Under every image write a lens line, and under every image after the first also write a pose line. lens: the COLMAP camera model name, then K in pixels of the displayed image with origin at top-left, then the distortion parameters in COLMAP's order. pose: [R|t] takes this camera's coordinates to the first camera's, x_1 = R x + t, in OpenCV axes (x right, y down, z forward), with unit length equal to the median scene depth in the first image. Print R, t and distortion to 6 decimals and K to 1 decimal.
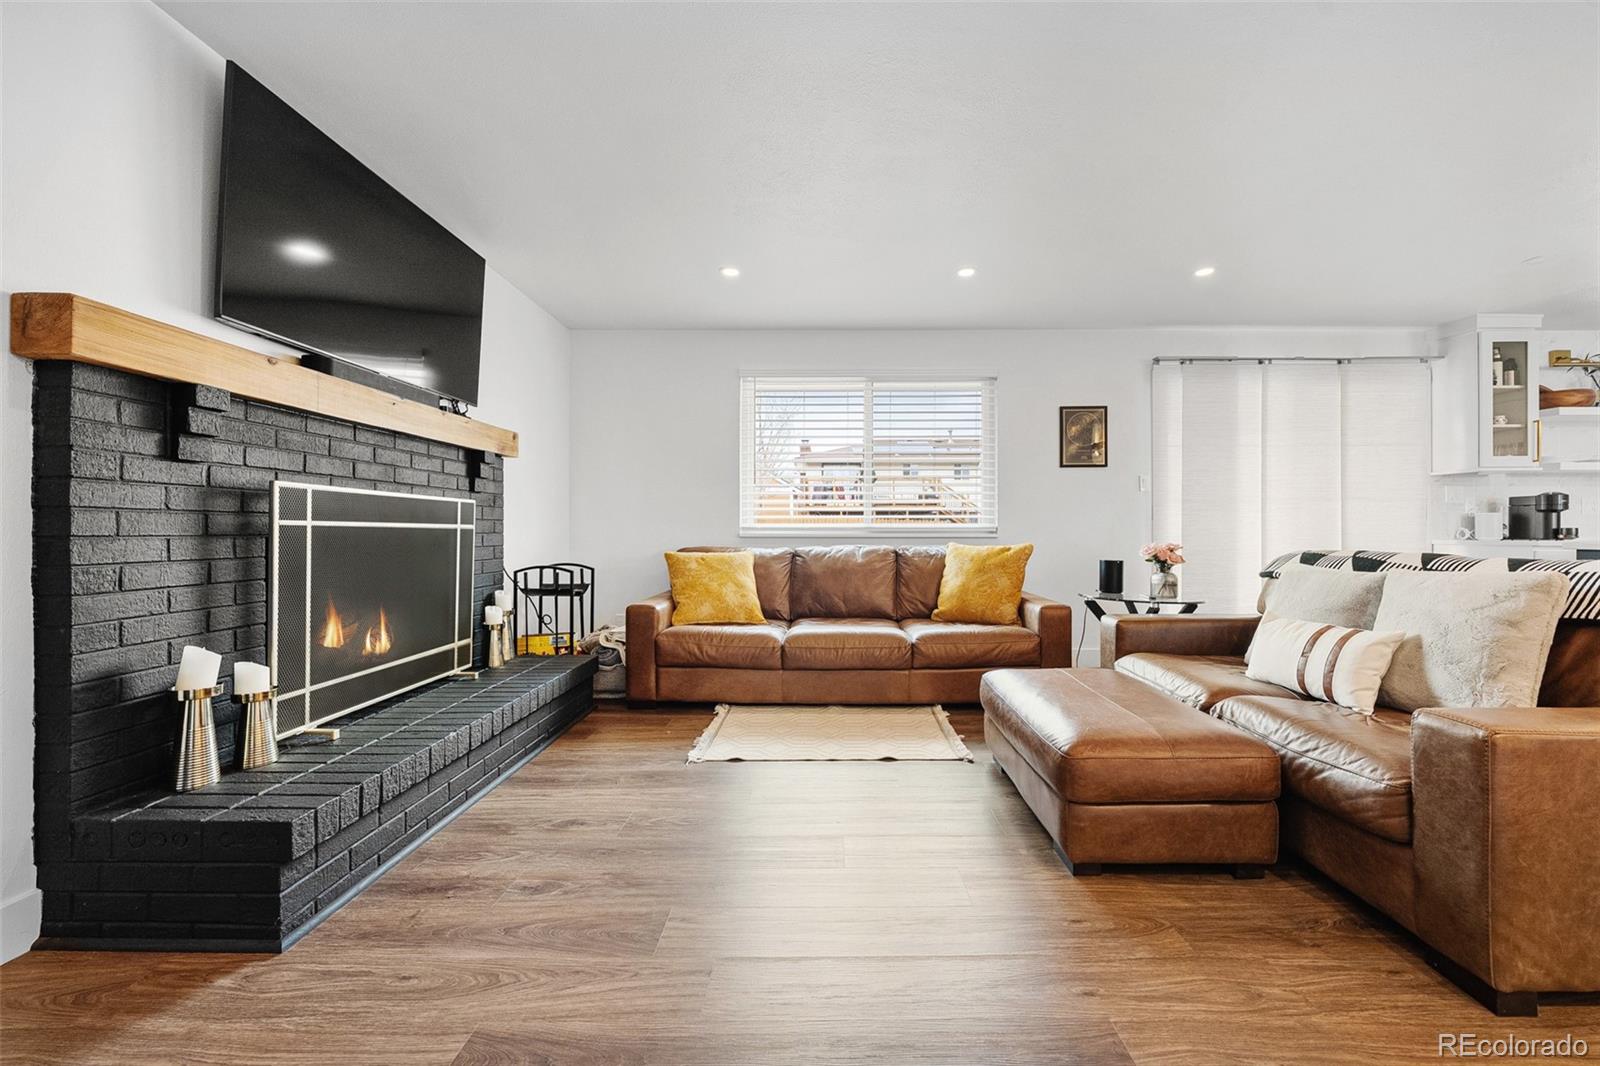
lens RADIAL K [[621.2, 0, 800.0], [0, 621.2, 533.0], [0, 0, 1]] dist [0.001732, -0.000030]
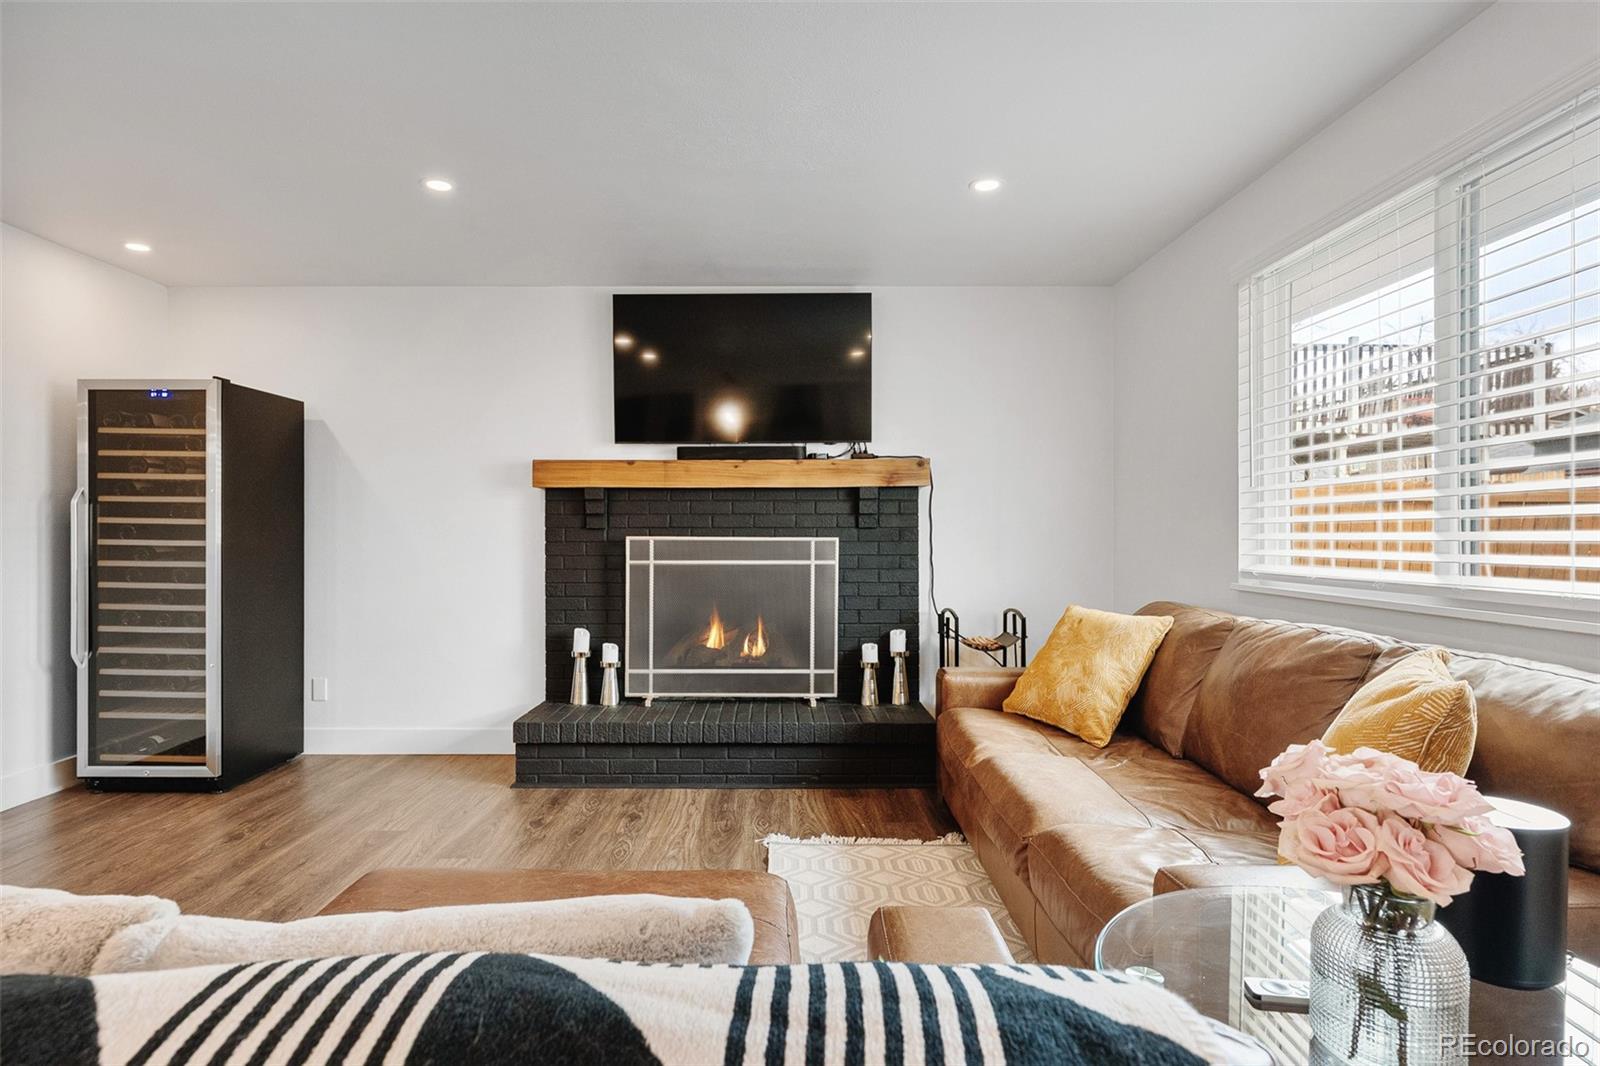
lens RADIAL K [[908.8, 0, 800.0], [0, 908.8, 533.0], [0, 0, 1]] dist [-0.000758, -0.000025]
pose [[0.003751, 0.006012, -0.999975, 1.436728], [0.002762, 0.999978, 0.006022, -0.099344], [0.999989, -0.002785, 0.003734, 1.354971]]
